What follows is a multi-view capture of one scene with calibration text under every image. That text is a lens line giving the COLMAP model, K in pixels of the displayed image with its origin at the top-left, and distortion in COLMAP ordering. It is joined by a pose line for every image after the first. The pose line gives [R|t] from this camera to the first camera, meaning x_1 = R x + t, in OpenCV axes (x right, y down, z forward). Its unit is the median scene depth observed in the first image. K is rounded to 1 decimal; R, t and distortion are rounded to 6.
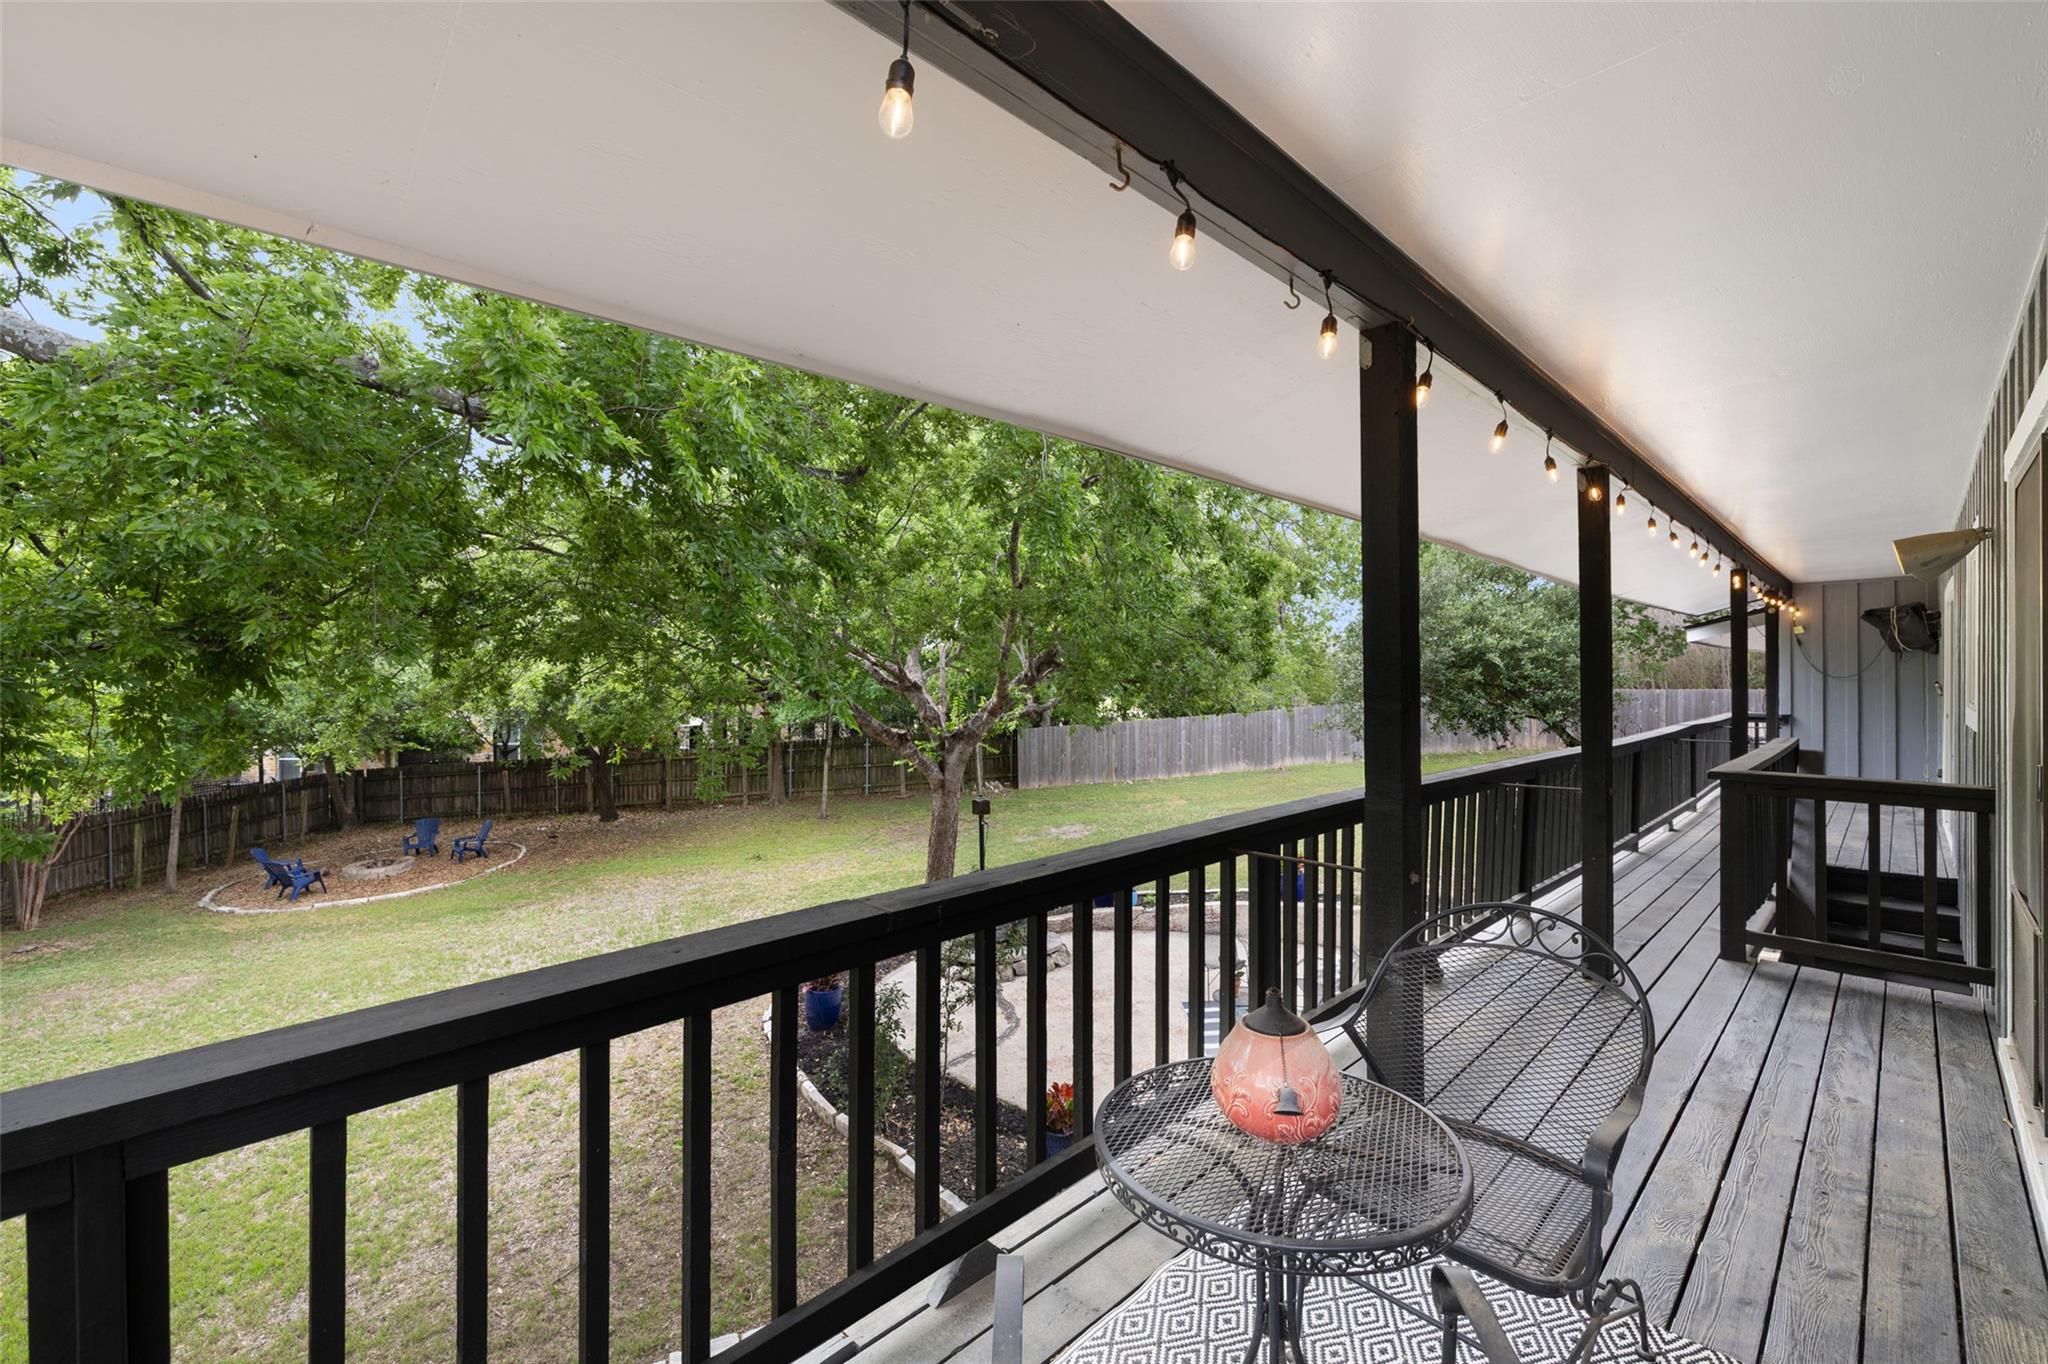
lens RADIAL K [[882.3, 0, 1019.8], [0, 882.3, 675.7], [0, 0, 1]] dist [0.003469, 0.000308]
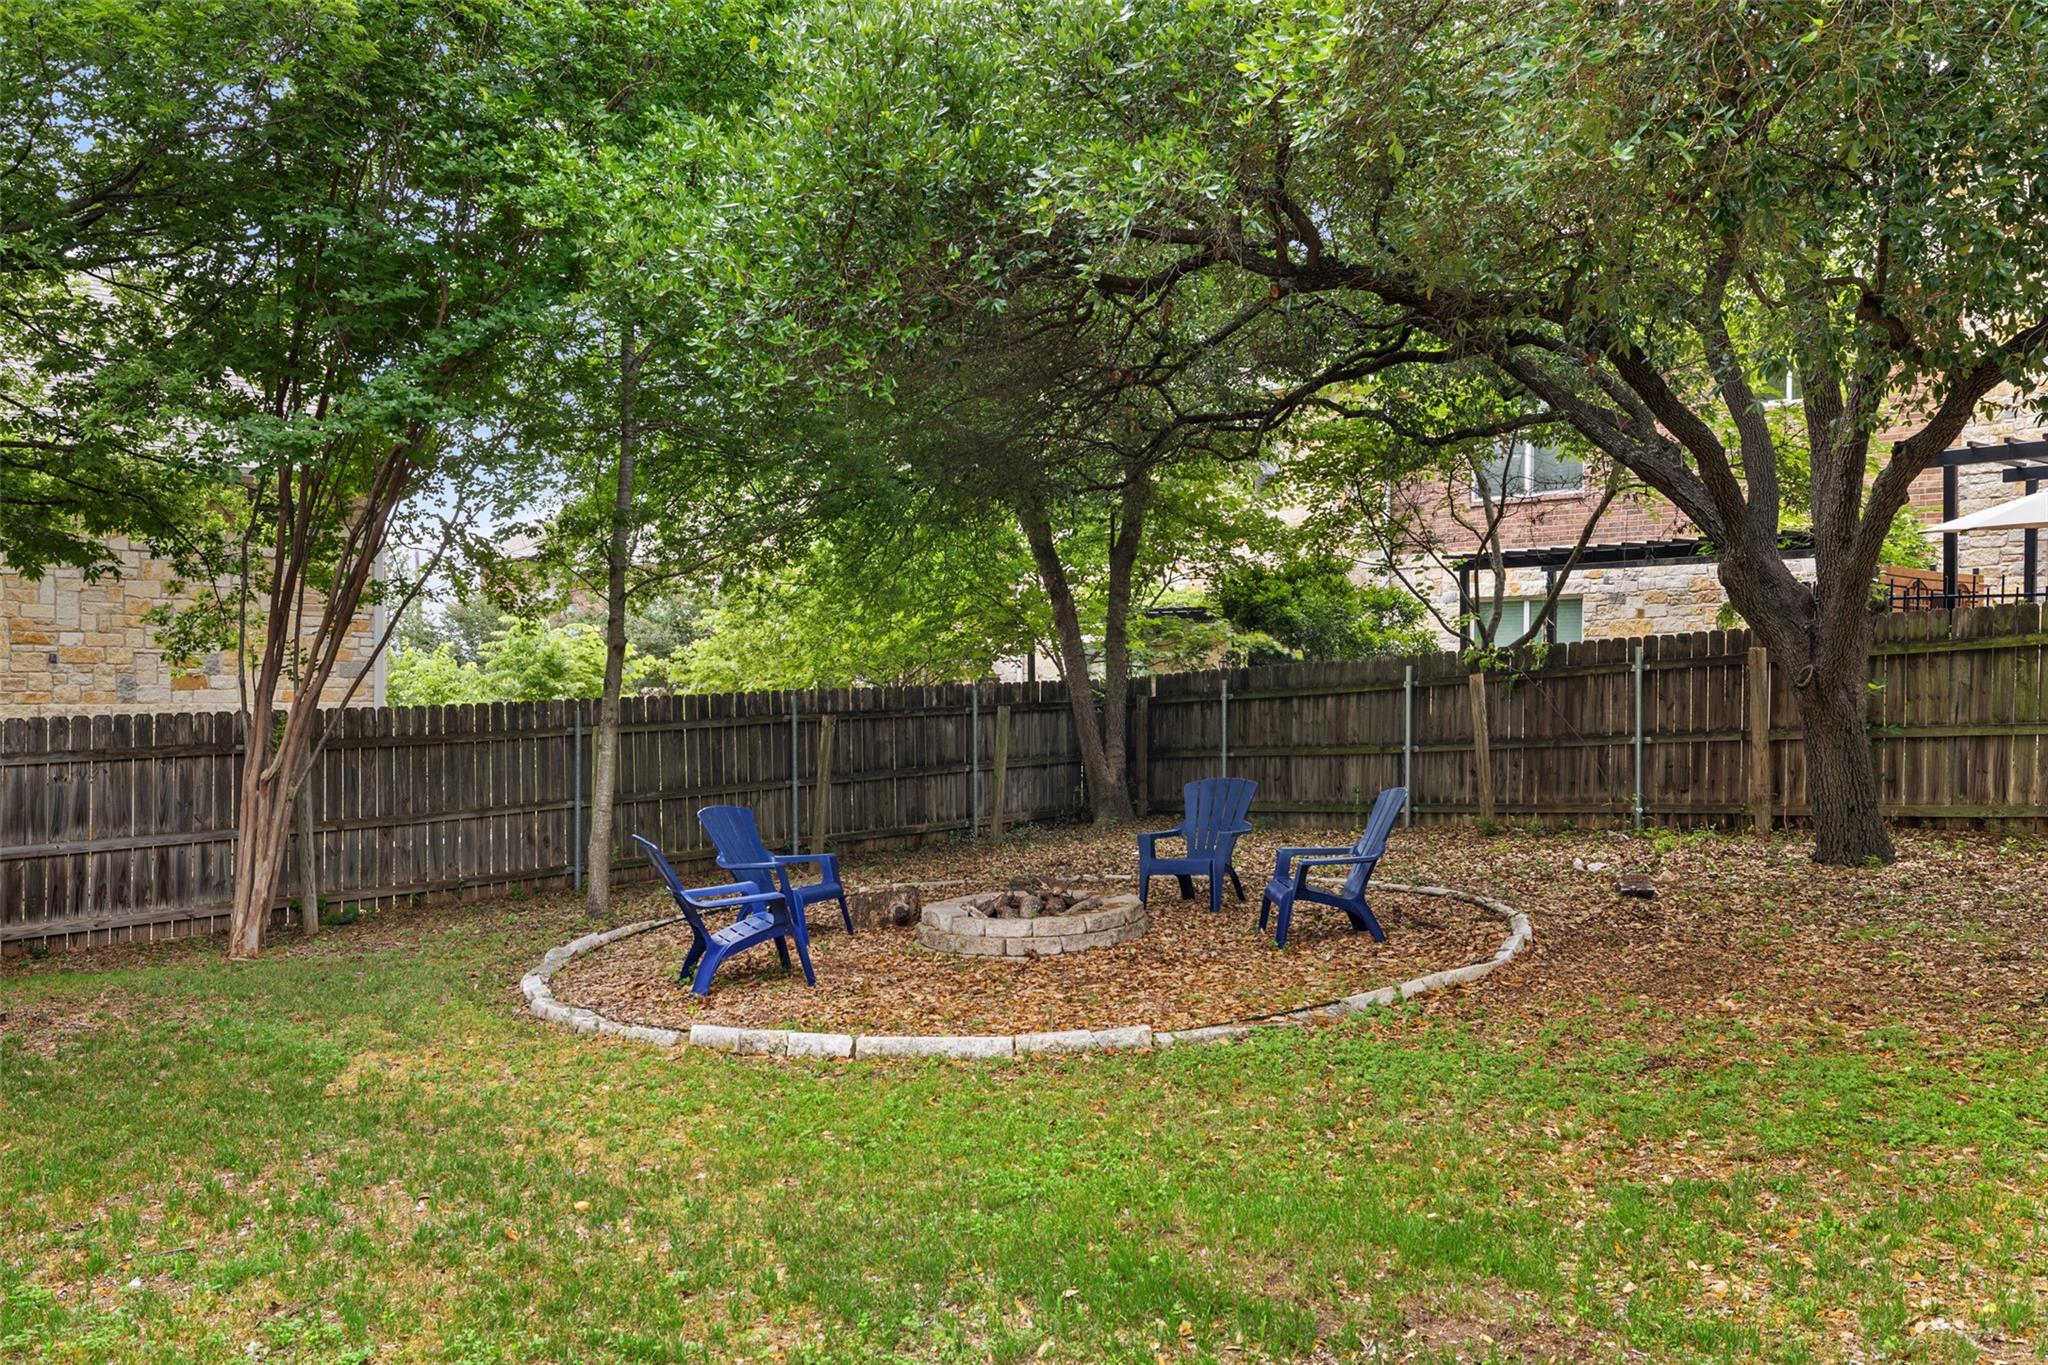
lens RADIAL K [[1473.0, 0, 1021.3], [0, 1473.0, 686.5], [0, 0, 1]] dist [0.002105, 0.000968]
pose [[0.659642, 0.003472, -0.751572, -0.303816], [-0.006167, 0.999981, -0.000793, 0.113577], [0.751555, 0.005158, 0.659651, 0.546870]]
